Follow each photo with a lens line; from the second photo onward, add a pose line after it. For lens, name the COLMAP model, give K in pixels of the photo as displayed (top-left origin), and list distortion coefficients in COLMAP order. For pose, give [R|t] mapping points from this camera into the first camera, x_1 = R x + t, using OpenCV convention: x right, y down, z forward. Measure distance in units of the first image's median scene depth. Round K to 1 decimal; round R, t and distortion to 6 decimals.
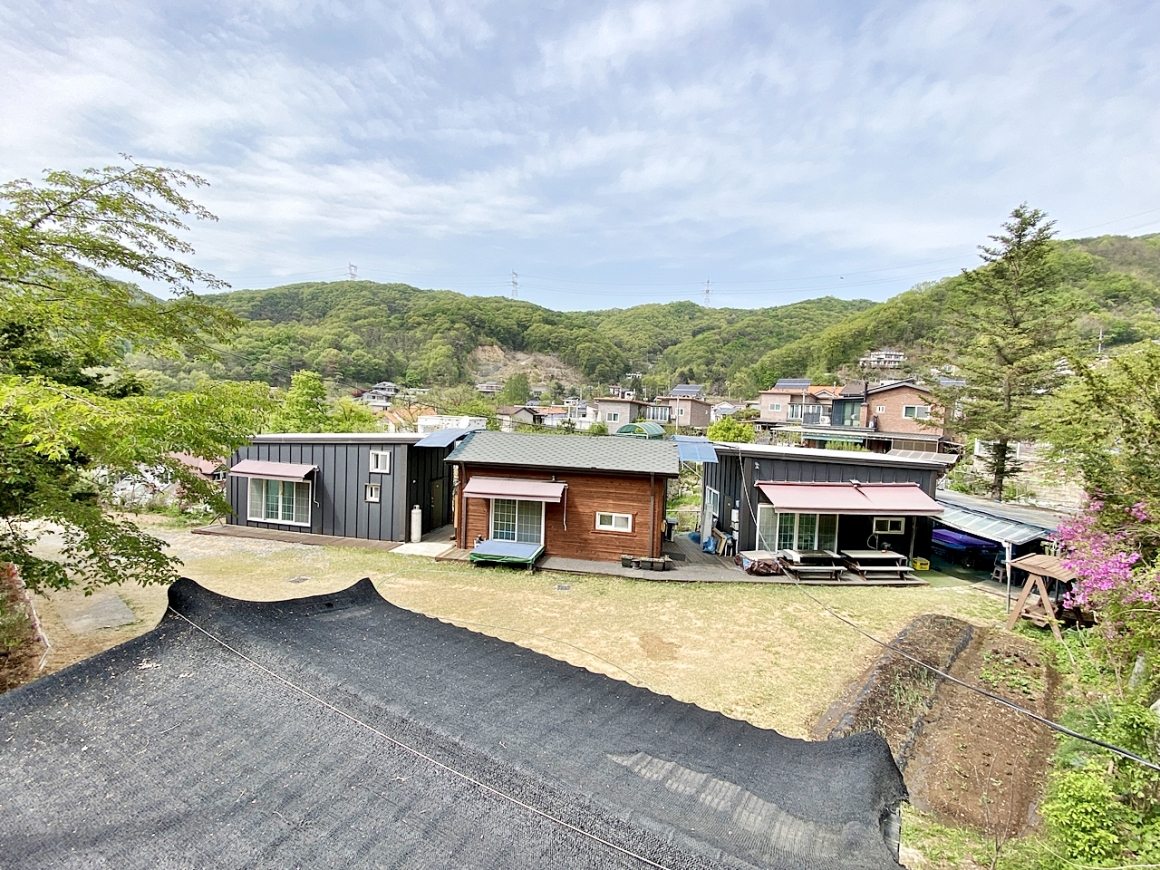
lens RADIAL K [[520.8, 0, 580.9], [0, 520.8, 439.3], [0, 0, 1]] dist [0.069898, -0.061935]
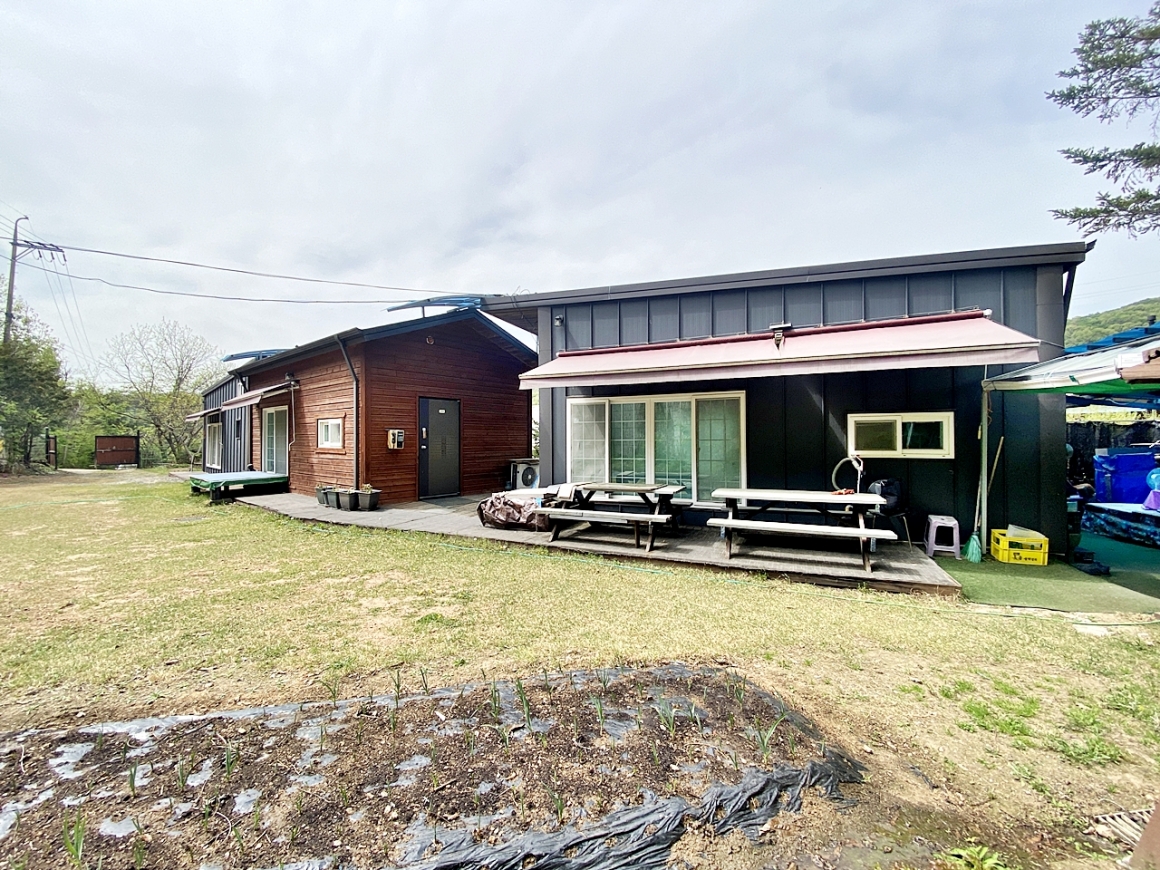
lens RADIAL K [[457.2, 0, 580.6], [0, 457.2, 438.5], [0, 0, 1]] dist [0.022139, -0.021234]
pose [[0.874777, -0.037898, -0.483041, 0.538599], [0.000347, 0.996985, -0.077593, 0.188757], [0.484525, 0.067709, 0.872153, 0.607532]]
